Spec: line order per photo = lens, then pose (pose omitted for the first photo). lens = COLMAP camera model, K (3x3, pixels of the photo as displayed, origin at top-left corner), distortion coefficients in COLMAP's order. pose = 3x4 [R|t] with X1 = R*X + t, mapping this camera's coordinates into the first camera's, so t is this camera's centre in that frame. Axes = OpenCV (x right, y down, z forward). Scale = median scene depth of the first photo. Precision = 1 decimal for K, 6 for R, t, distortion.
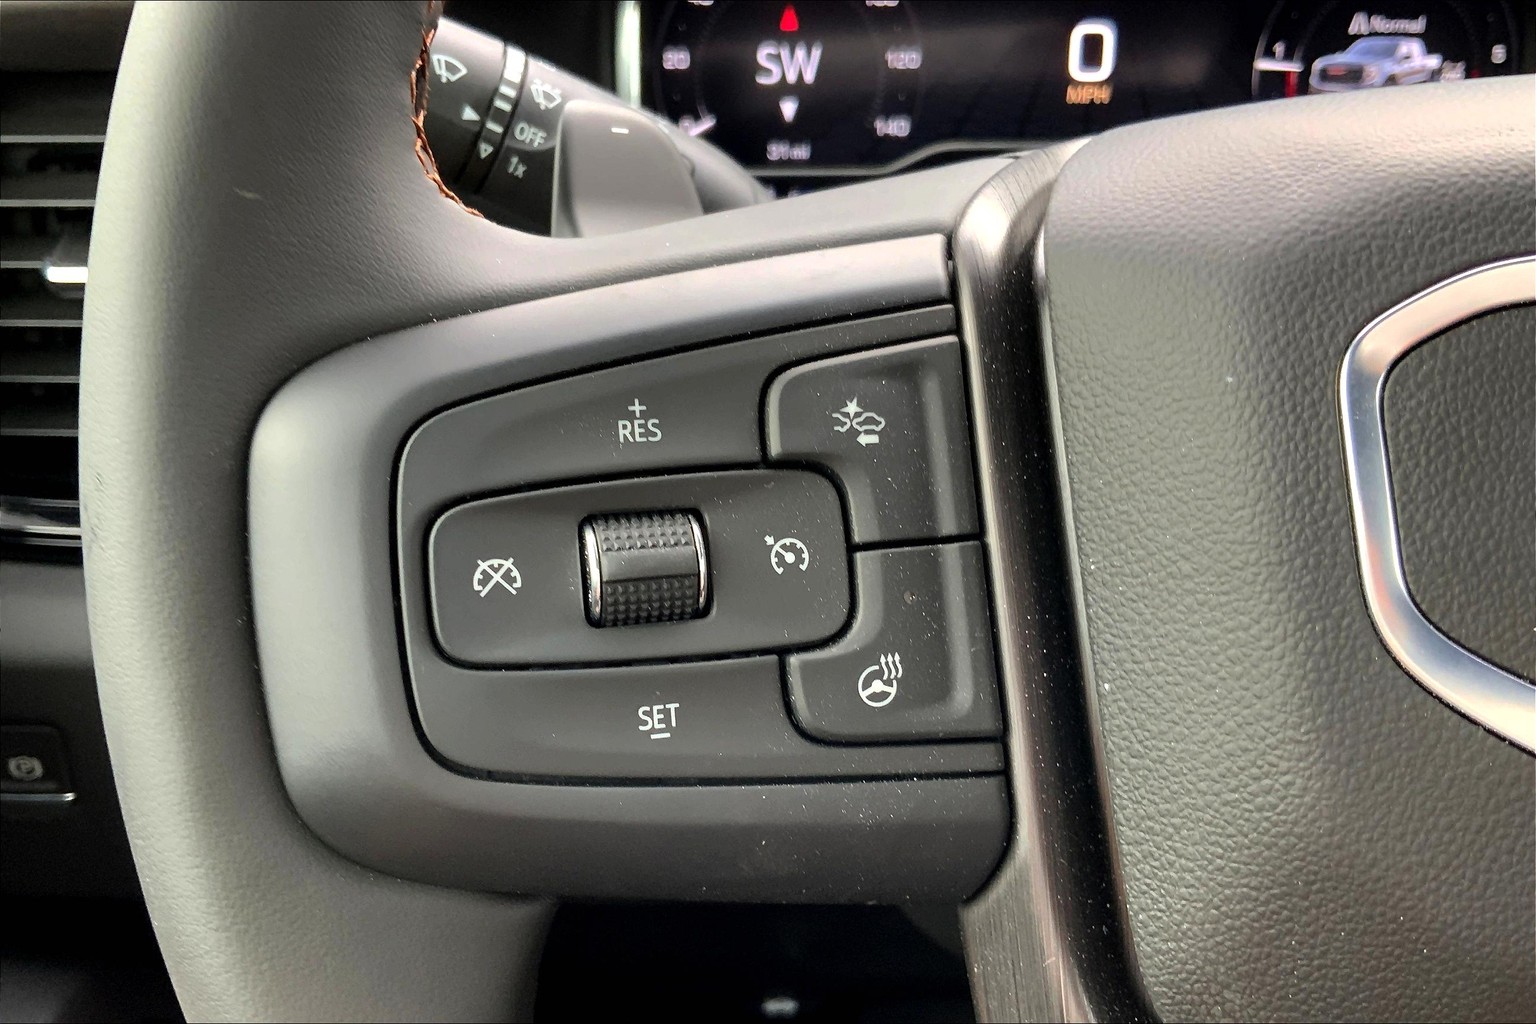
lens RADIAL K [[1447.1, 0, 768.0], [0, 1447.1, 512.0], [0, 0, 1]] dist [-0.009270, -0.021298]
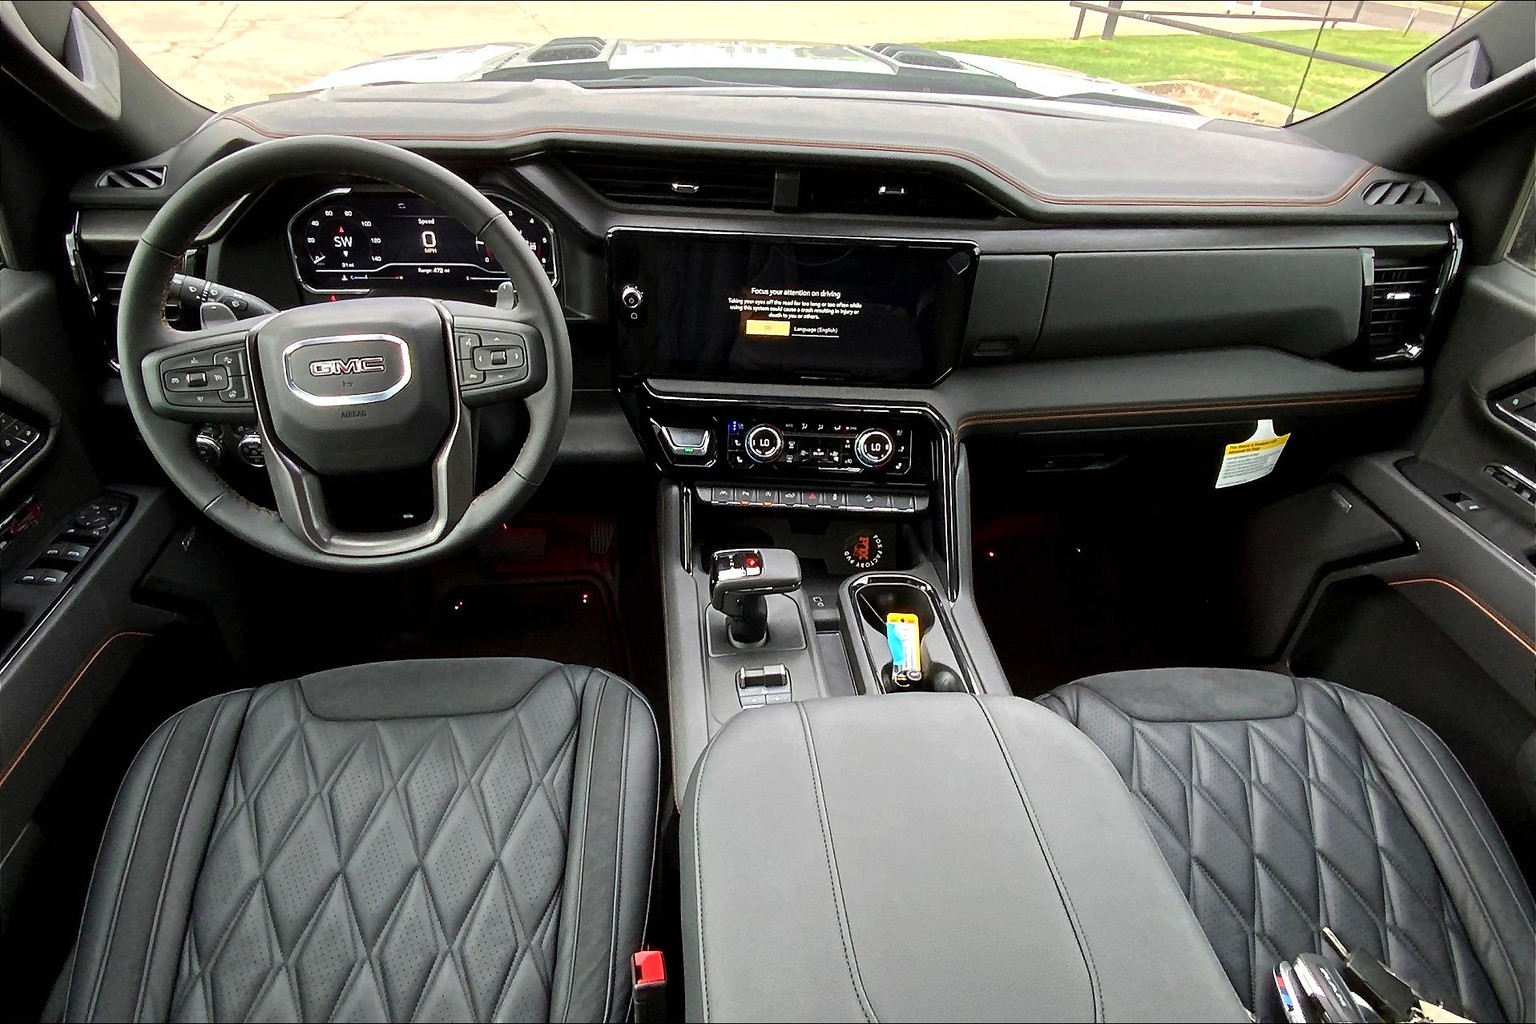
lens RADIAL K [[813.5, 0, 732.4], [0, 813.5, 508.0], [0, 0, 1]] dist [0.081150, -0.129138]
pose [[0.995690, -0.014498, 0.091600, 0.795708], [-0.002681, 0.982792, 0.184697, -0.035771], [-0.092701, -0.184147, 0.978517, -1.253737]]
